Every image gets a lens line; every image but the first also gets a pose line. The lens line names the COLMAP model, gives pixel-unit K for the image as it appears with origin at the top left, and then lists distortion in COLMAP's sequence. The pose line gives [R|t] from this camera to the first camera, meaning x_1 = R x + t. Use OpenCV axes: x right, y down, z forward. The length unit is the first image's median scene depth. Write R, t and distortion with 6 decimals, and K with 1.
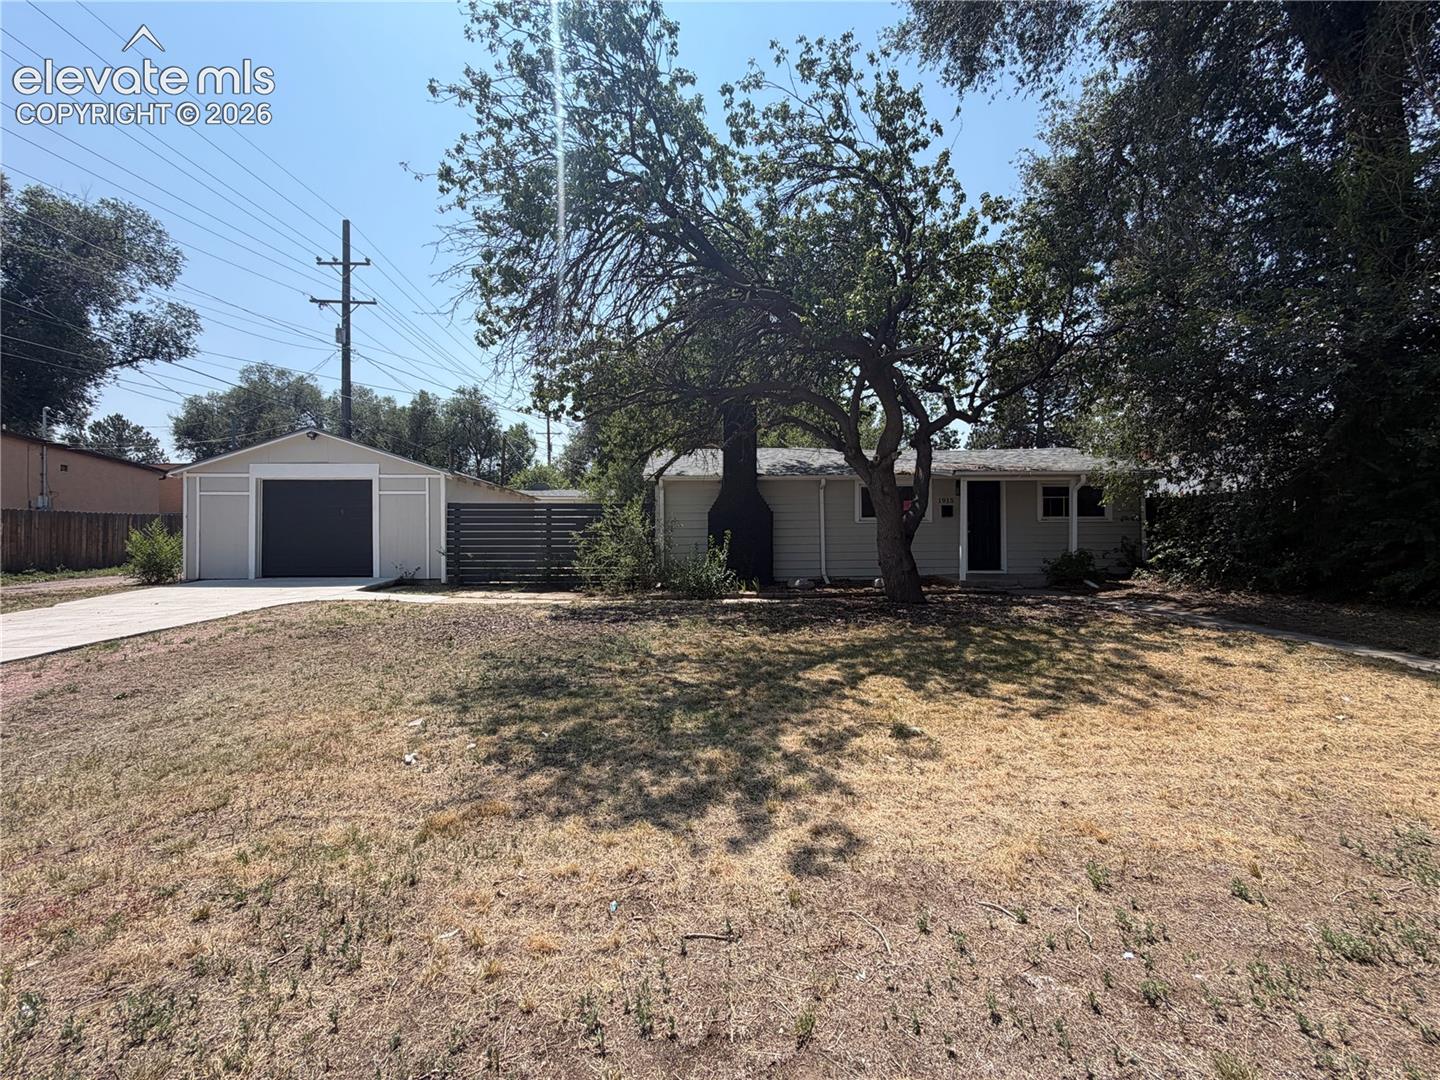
lens RADIAL K [[578.3, 0, 717.3], [0, 578.3, 539.5], [0, 0, 1]] dist [0.001657, 0.000310]
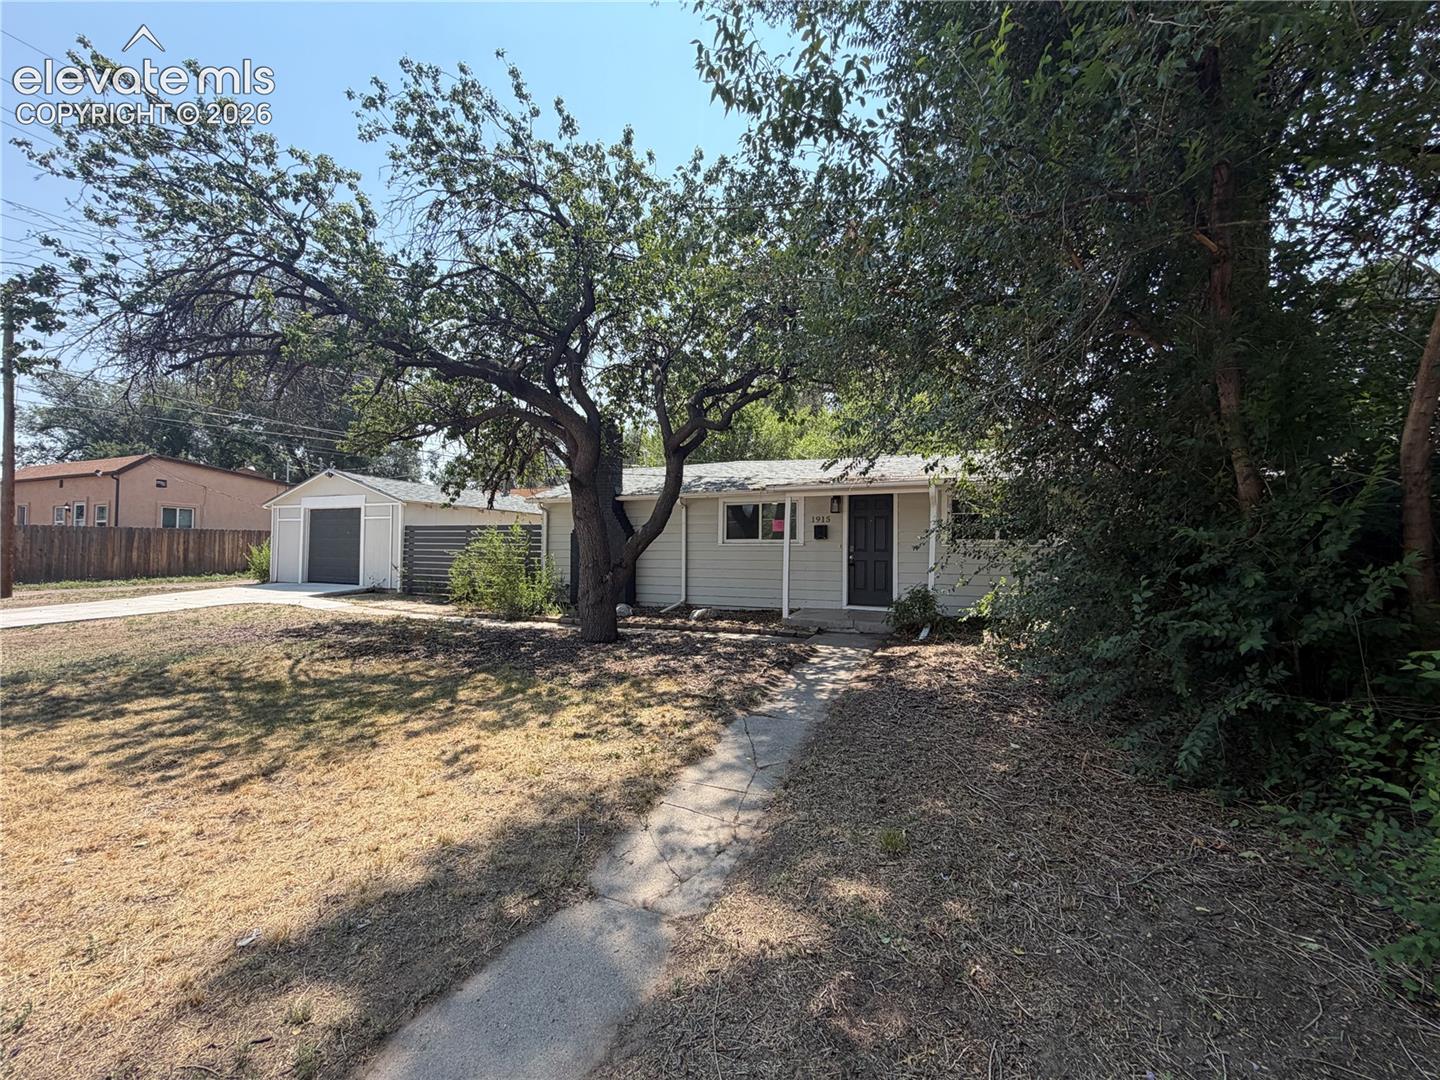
lens RADIAL K [[578.3, 0, 717.3], [0, 578.3, 539.5], [0, 0, 1]] dist [0.001657, 0.000310]
pose [[0.906752, 0.004537, -0.421640, 0.616504], [-0.019329, 0.999338, -0.030816, -0.010443], [0.421221, 0.036092, 0.906239, 0.193106]]
